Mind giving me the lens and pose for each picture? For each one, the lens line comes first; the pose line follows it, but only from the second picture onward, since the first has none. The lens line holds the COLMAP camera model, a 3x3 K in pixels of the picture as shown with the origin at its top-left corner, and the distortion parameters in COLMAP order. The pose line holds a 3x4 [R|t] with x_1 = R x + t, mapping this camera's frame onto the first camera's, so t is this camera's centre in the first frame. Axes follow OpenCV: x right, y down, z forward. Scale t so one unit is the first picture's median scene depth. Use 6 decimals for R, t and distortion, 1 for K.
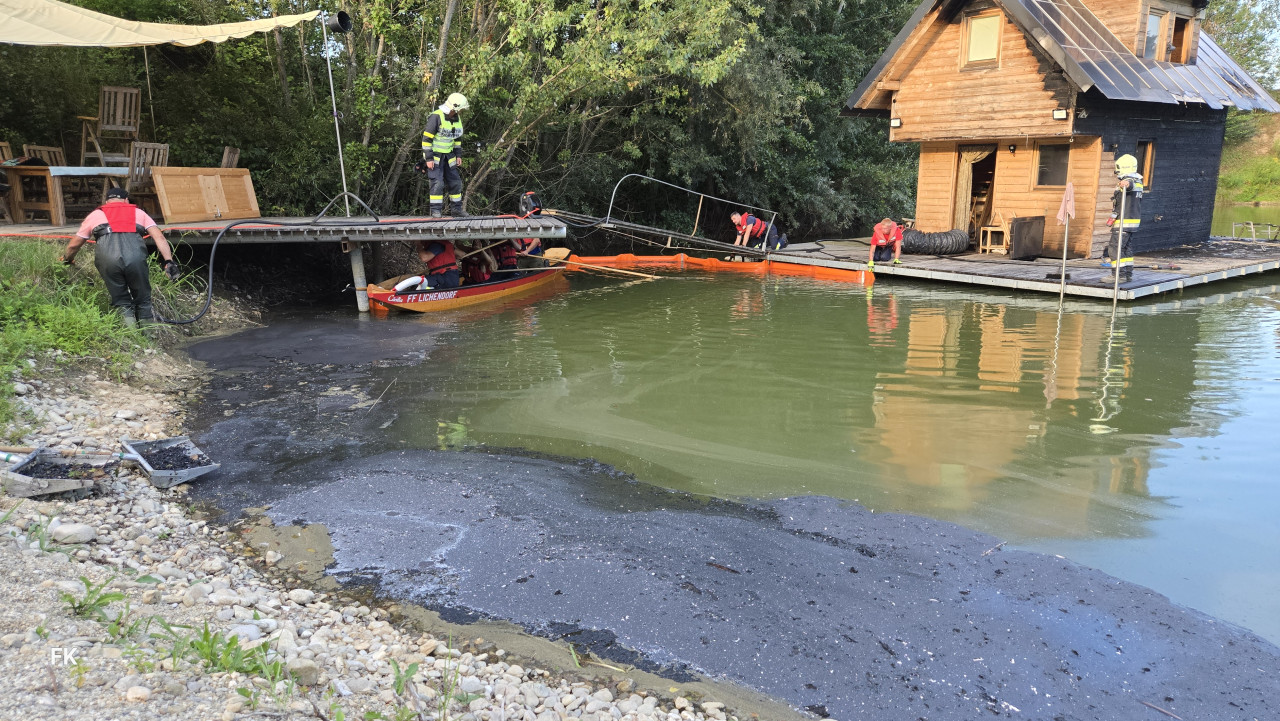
lens RADIAL K [[863.1, 0, 649.9], [0, 863.1, 348.0], [0, 0, 1]] dist [0.045562, -0.007042]
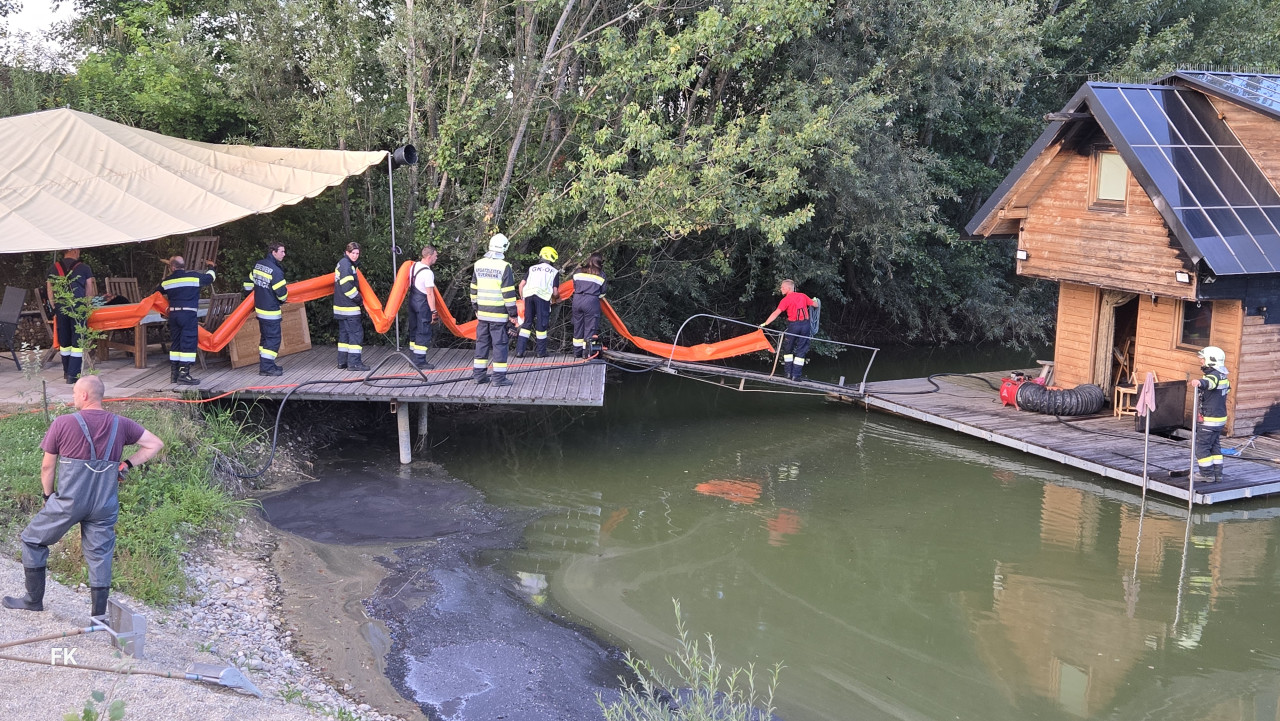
lens RADIAL K [[1419.5, 0, 647.4], [0, 1419.5, 338.6], [0, 0, 1]] dist [0.062011, 0.000000]
pose [[0.988208, 0.051439, -0.144220, 0.136327], [-0.058190, 0.997379, -0.042992, -0.104271], [0.141631, 0.050878, 0.988611, -0.469196]]
